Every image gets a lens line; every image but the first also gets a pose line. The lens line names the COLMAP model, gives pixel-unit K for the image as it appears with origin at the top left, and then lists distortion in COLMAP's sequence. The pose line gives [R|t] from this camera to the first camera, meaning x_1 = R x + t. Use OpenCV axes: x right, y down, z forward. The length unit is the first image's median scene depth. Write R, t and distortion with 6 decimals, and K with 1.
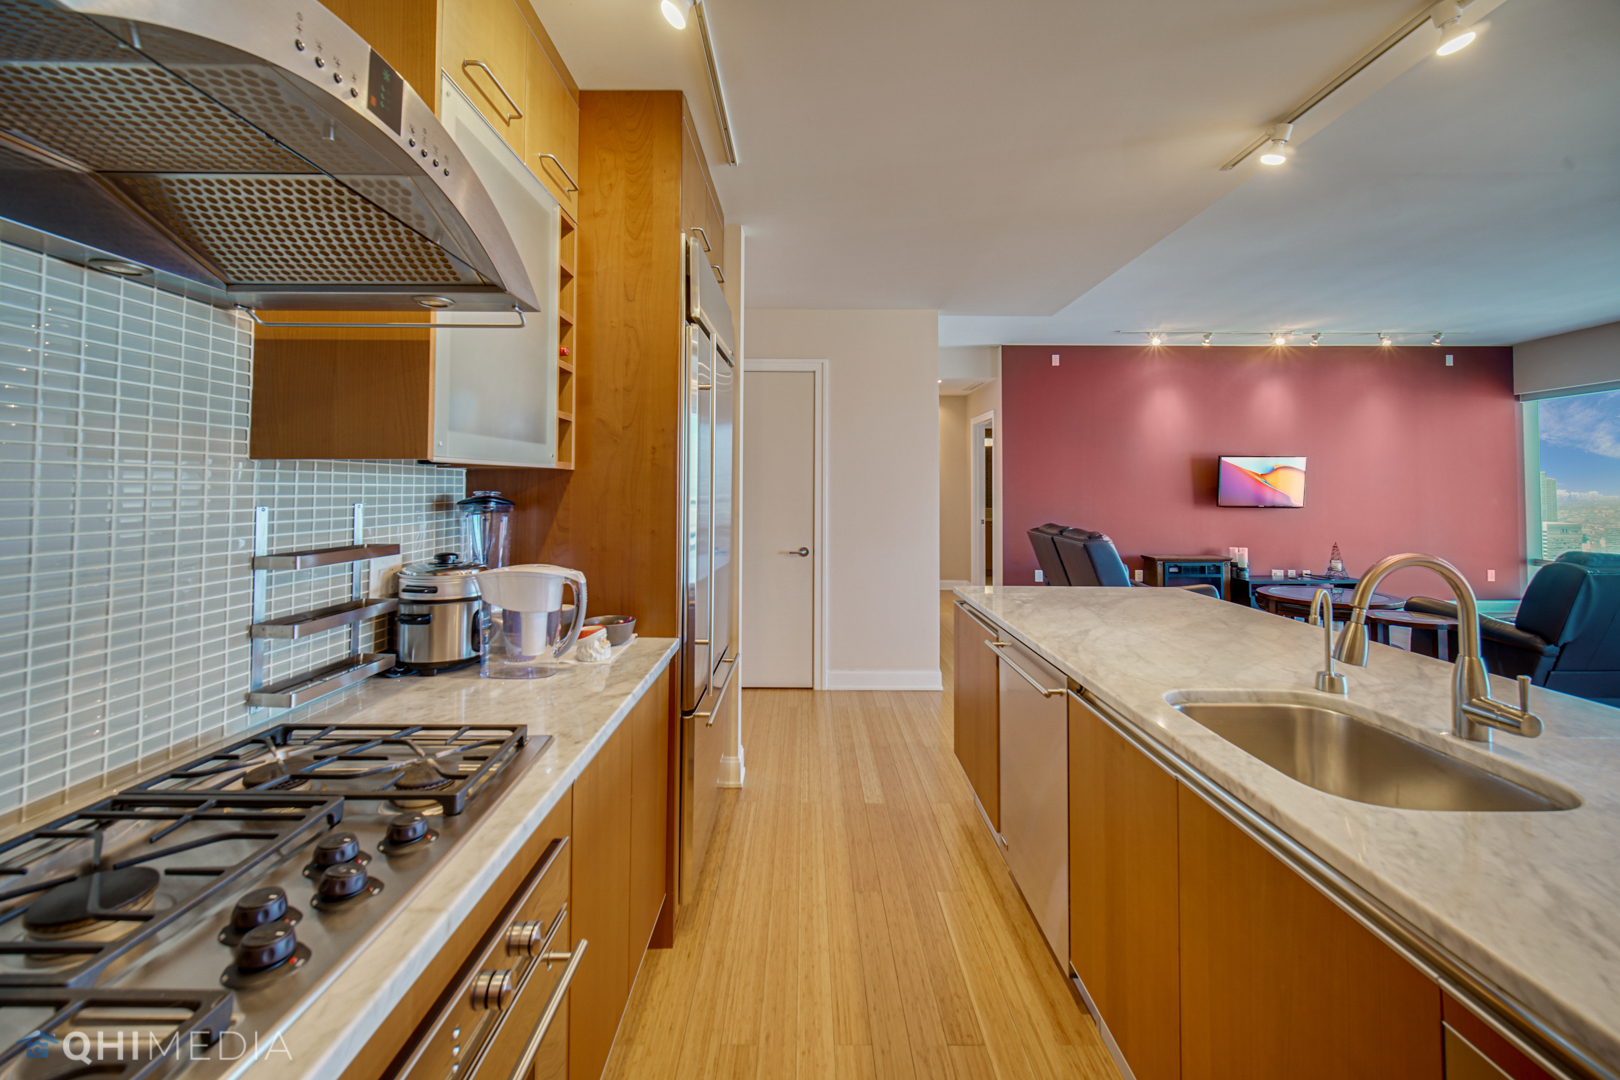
lens RADIAL K [[653.1, 0, 805.3], [0, 653.1, 469.3], [0, 0, 1]] dist [-0.000421, -0.000052]
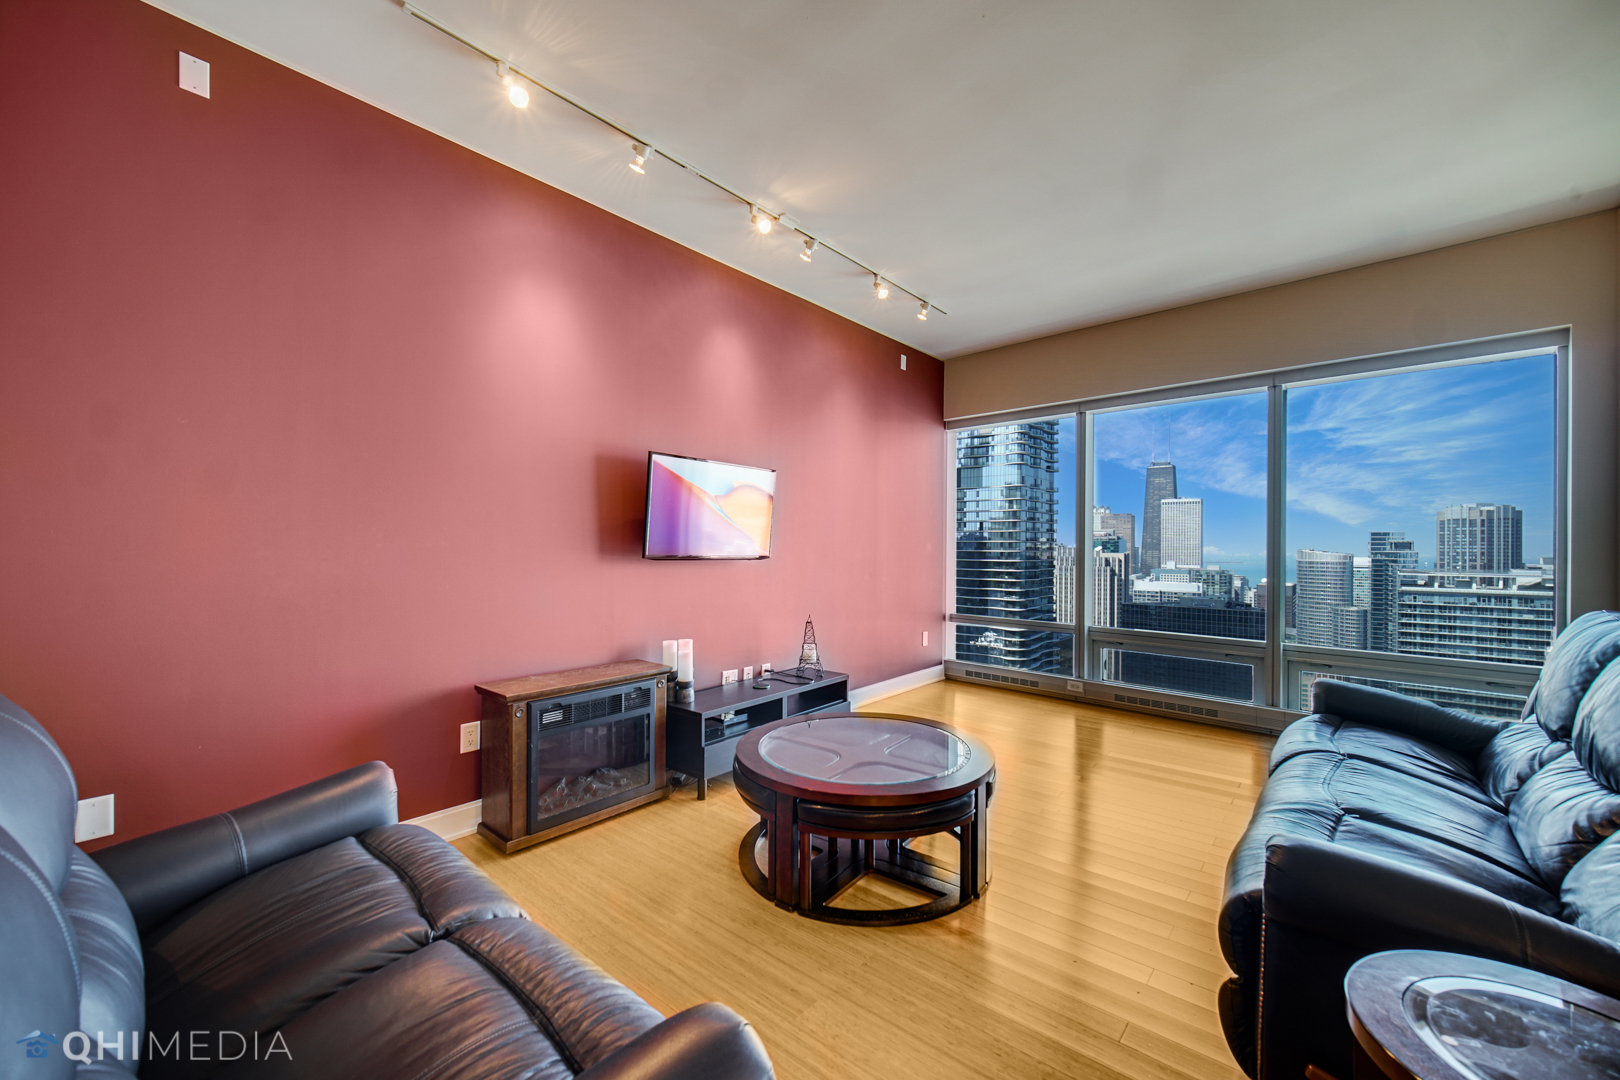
lens RADIAL K [[650.8, 0, 810.0], [0, 650.8, 540.0], [0, 0, 1]] dist [-0.000673, 0.000057]
pose [[0.647061, 0.007782, 0.762398, 0.349535], [-0.025815, 0.999598, 0.011706, 0.034916], [-0.762001, -0.027256, 0.647002, 0.604030]]
